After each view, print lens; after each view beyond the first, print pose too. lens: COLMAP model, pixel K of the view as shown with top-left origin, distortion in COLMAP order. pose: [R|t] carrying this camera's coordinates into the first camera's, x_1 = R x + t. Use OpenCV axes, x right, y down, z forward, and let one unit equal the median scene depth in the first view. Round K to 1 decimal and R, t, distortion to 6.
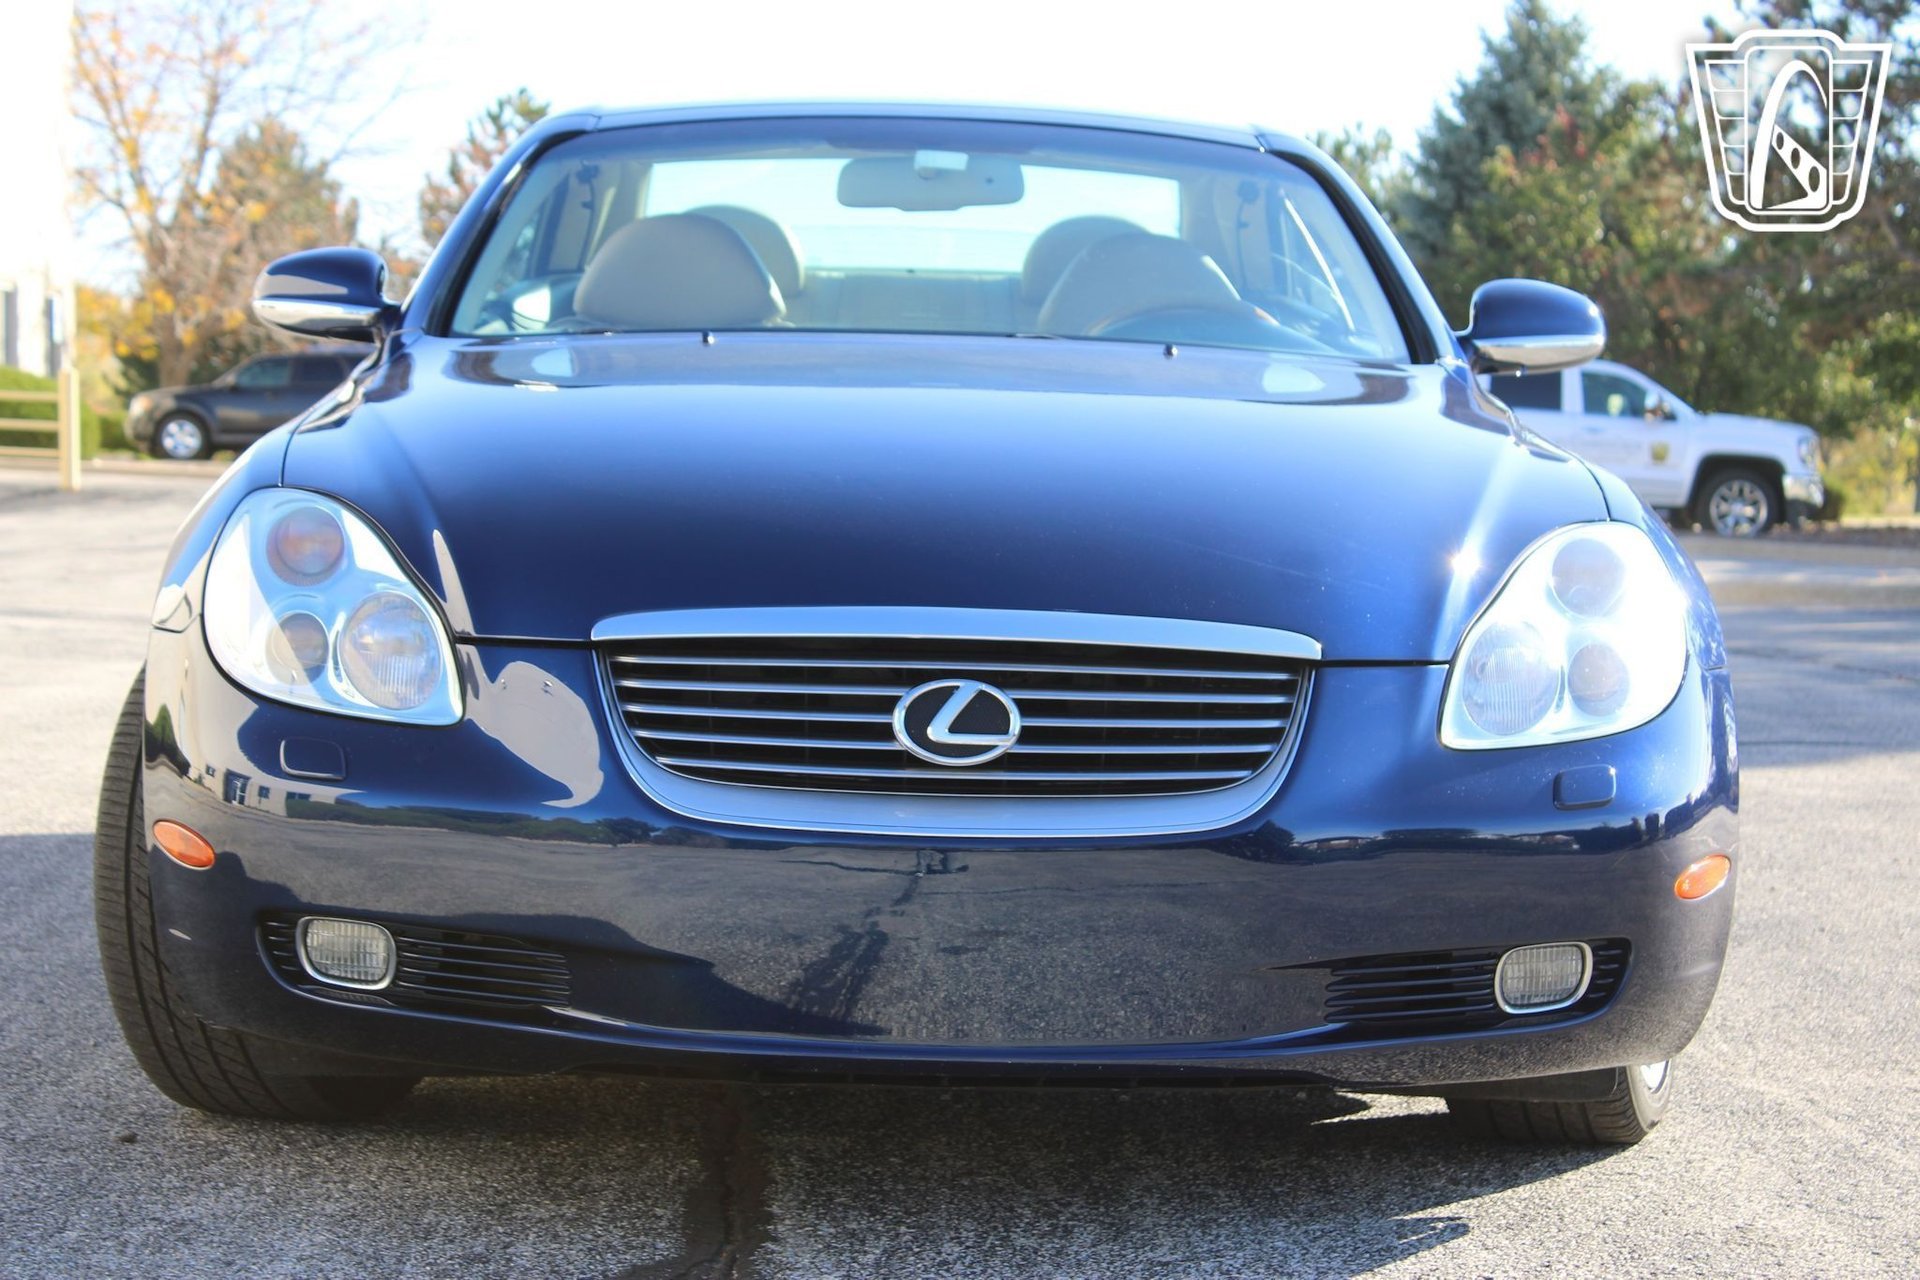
lens RADIAL K [[4310.8, 0, 960.0], [0, 4310.8, 640.0], [0, 0, 1]] dist [0.061903, 0.140061]
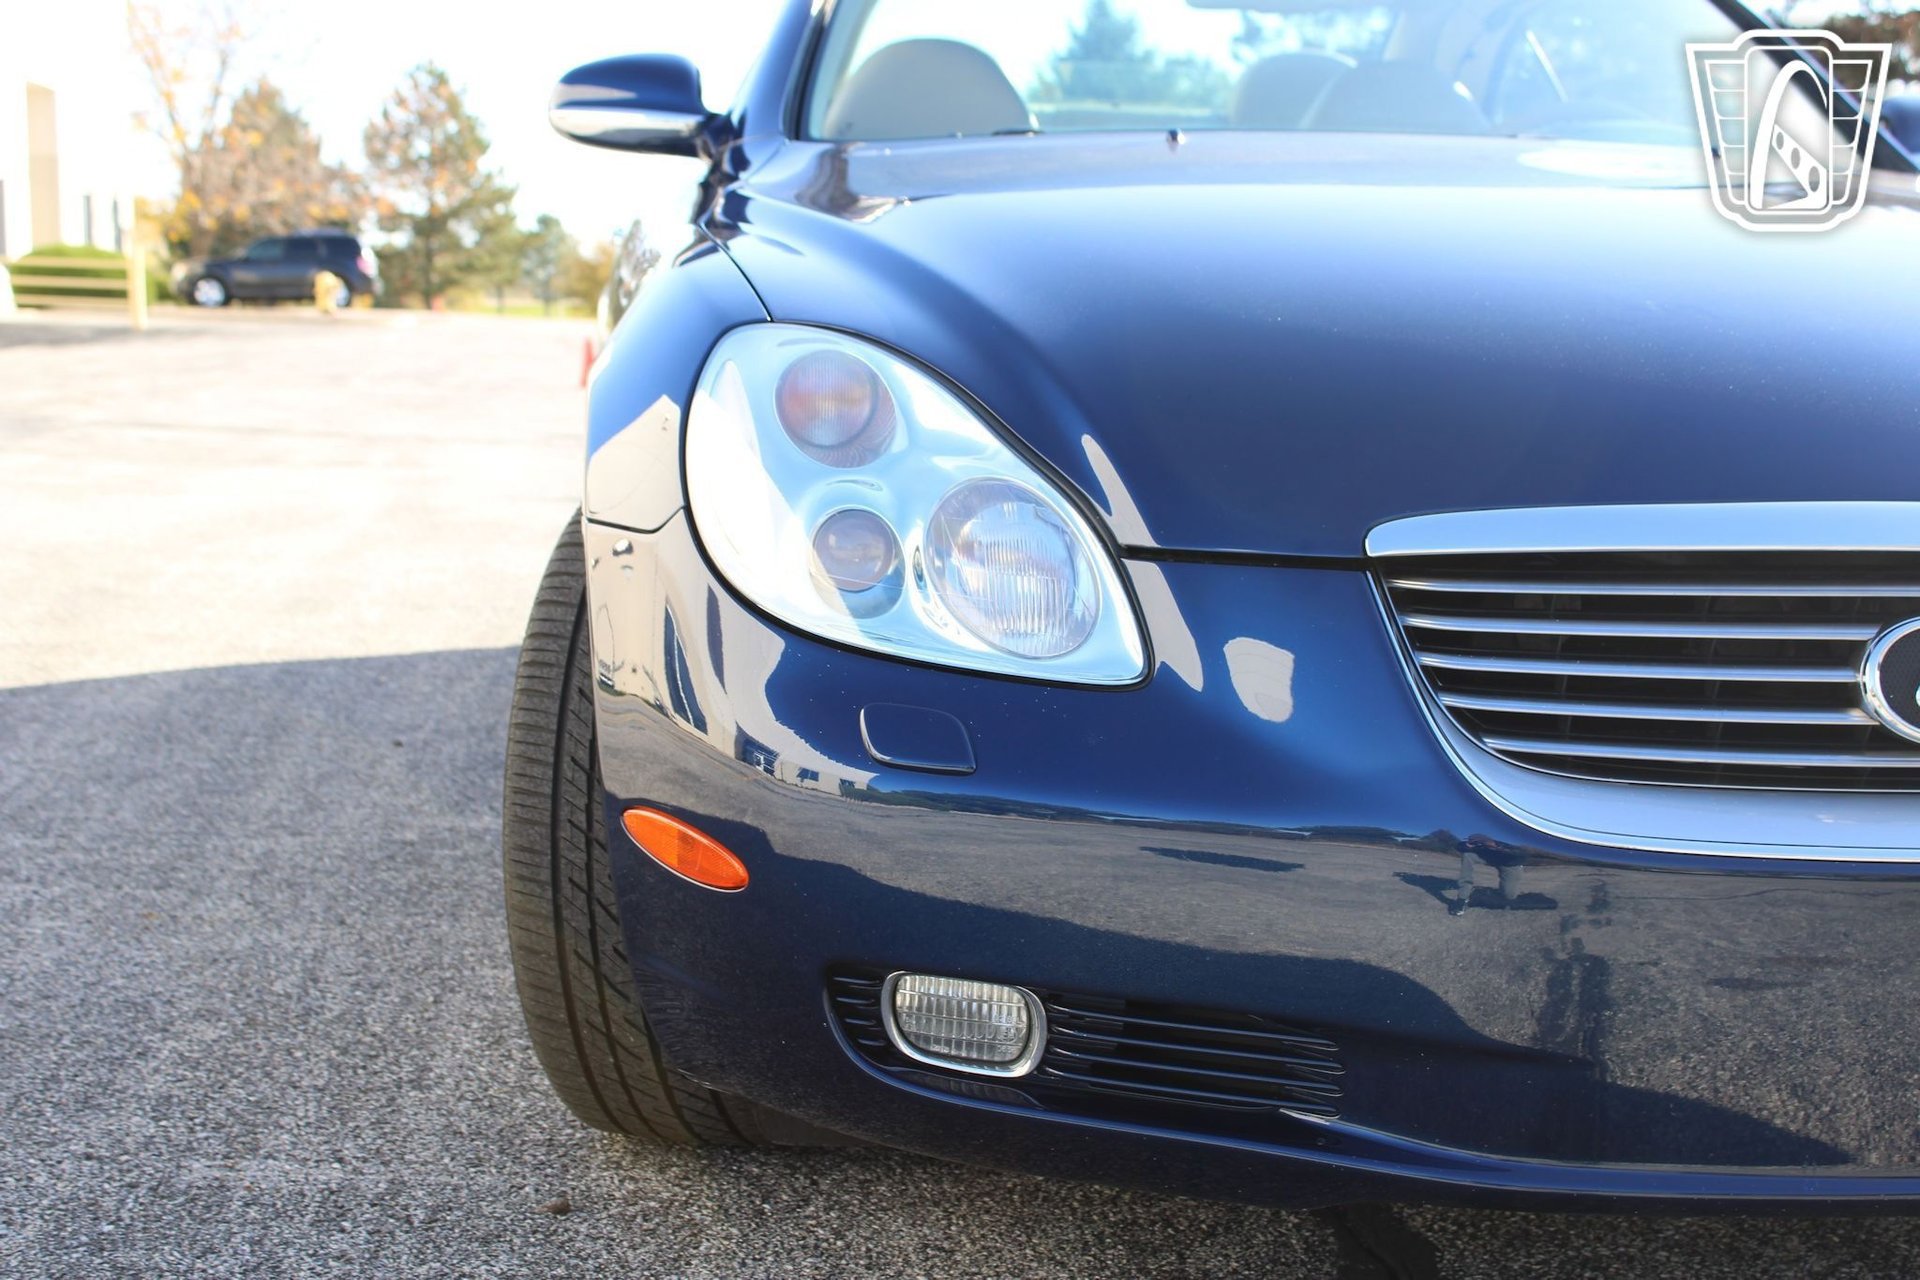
lens RADIAL K [[2732.0, 0, 960.0], [0, 2732.0, 640.0], [0, 0, 1]] dist [-0.049279, 0.000790]
pose [[0.995505, -0.016117, 0.093331, -0.165216], [0.008542, 0.996678, 0.080996, -0.018963], [-0.094326, -0.079835, 0.992335, 0.535130]]
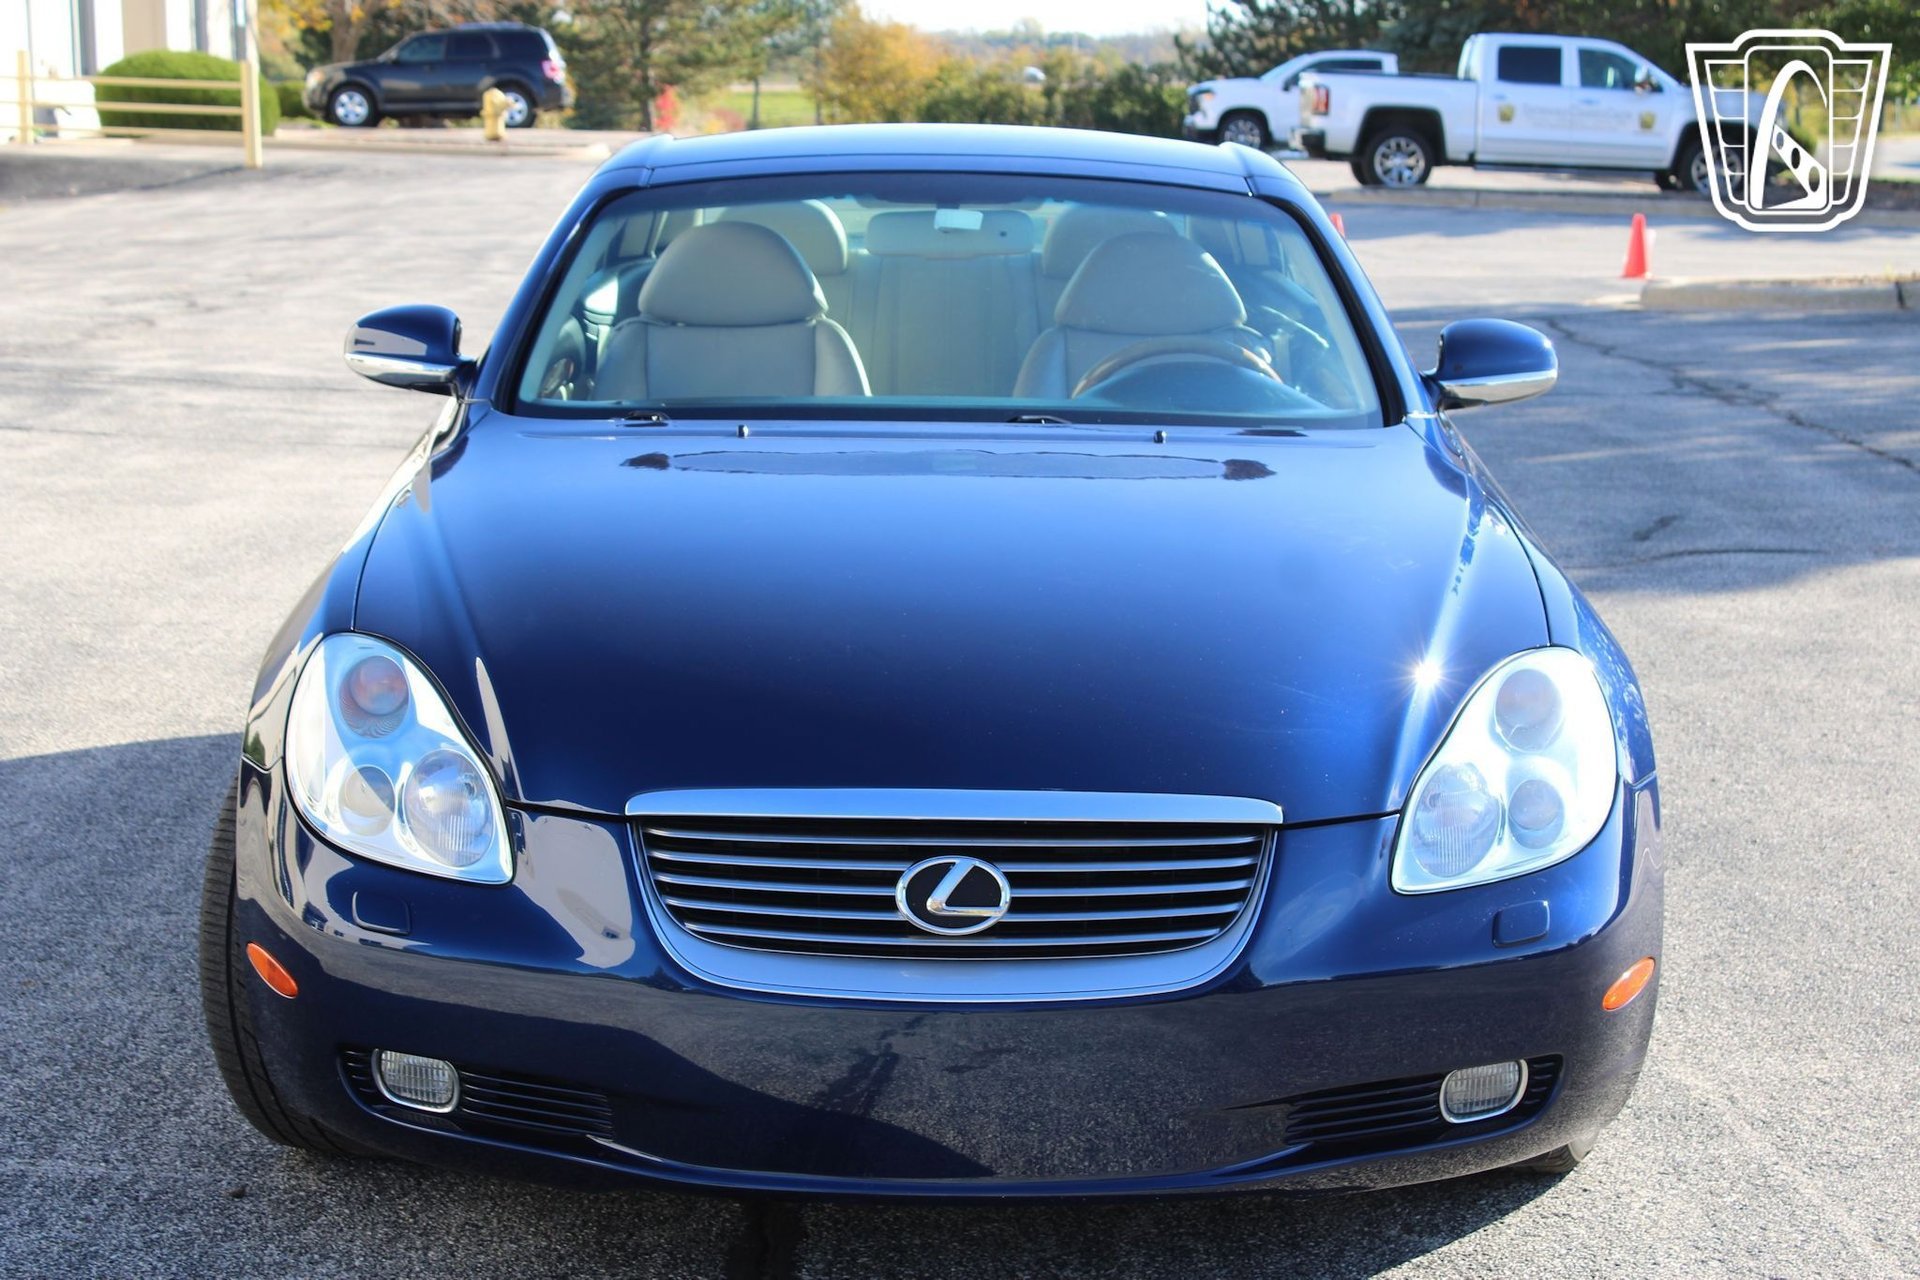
lens RADIAL K [[3741.6, 0, 960.0], [0, 3741.6, 640.0], [0, 0, 1]] dist [0.002746, 0.151435]
pose [[0.999721, -0.008306, -0.022122, 0.020151], [0.010617, 0.994256, 0.106503, -0.131349], [0.021110, -0.106709, 0.994066, 0.042071]]
